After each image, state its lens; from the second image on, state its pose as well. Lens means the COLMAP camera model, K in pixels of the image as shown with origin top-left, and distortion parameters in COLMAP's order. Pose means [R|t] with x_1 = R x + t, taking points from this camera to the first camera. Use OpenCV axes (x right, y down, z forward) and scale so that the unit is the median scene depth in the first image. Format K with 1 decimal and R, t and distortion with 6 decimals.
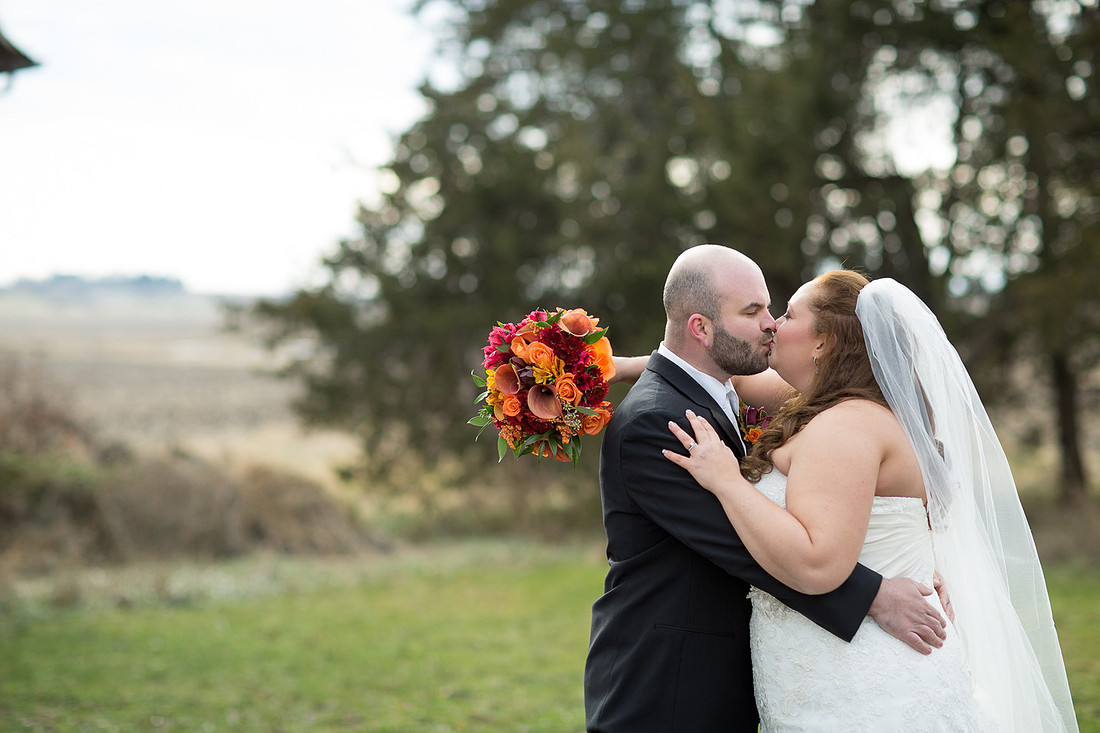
lens RADIAL K [[2892.5, 0, 553.9], [0, 2892.5, 366.7], [0, 0, 1]] dist [-0.007252, 0.000000]
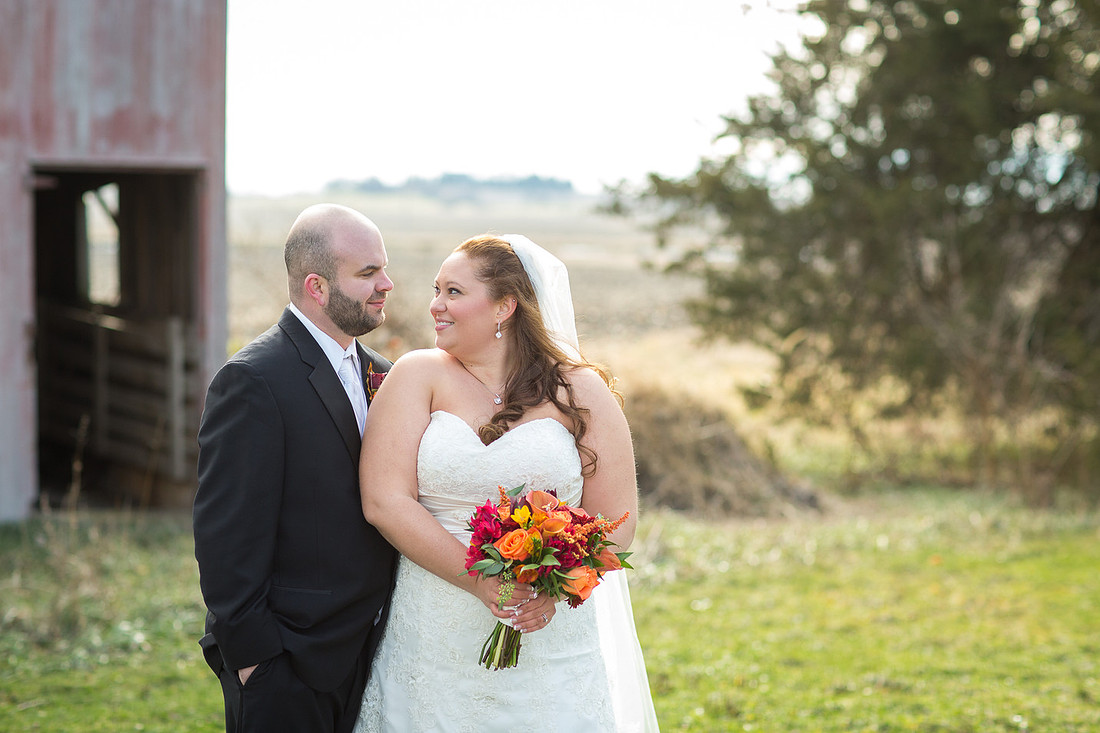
lens RADIAL K [[2892.5, 0, 554.3], [0, 2892.5, 370.9], [0, 0, 1]] dist [-0.007252, 0.000000]
pose [[0.991055, 0.022391, -0.131560, -0.022595], [-0.017811, 0.999197, 0.035885, 0.002858], [0.132258, -0.033221, 0.990658, 0.214894]]
